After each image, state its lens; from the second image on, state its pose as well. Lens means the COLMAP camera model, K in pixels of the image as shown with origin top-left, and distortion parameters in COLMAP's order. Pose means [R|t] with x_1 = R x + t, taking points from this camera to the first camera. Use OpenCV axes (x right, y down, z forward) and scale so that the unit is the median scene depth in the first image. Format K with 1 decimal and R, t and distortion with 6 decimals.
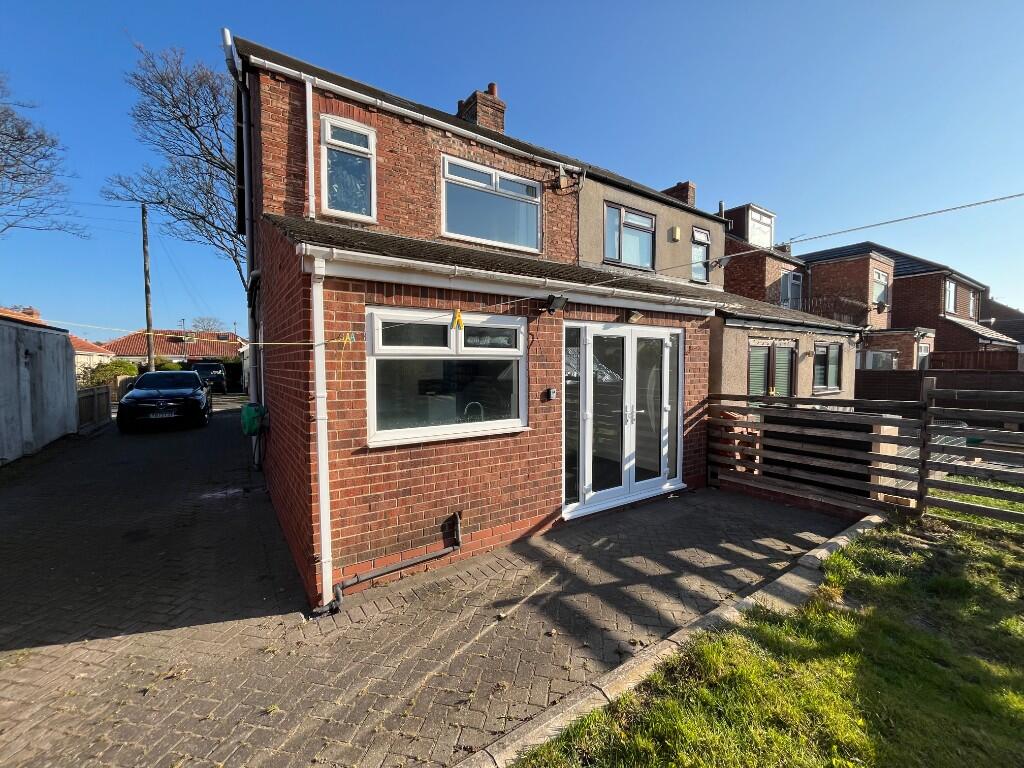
lens RADIAL K [[414.4, 0, 510.0], [0, 414.4, 381.9], [0, 0, 1]] dist [-0.005574, 0.000268]
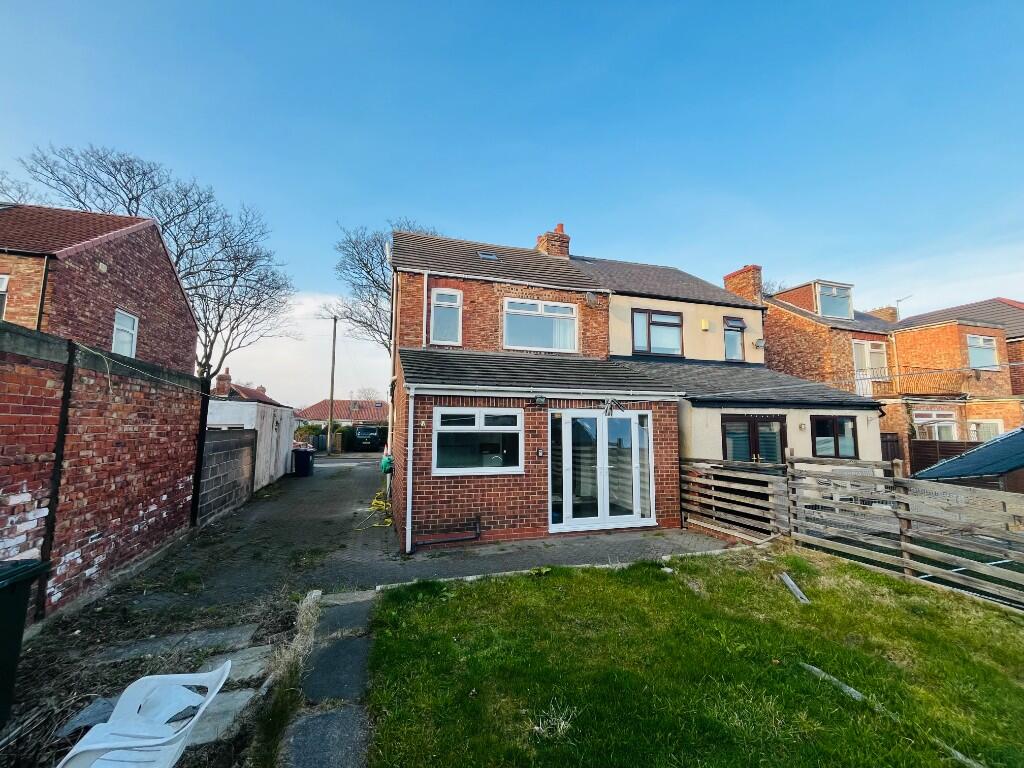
lens RADIAL K [[413.0, 0, 510.8], [0, 413.0, 389.3], [0, 0, 1]] dist [-0.002687, 0.000019]
pose [[0.955577, -0.020579, -0.294023, 0.410210], [-0.019166, 0.991110, -0.131655, -0.003488], [0.294118, 0.131442, 0.946688, -0.555400]]
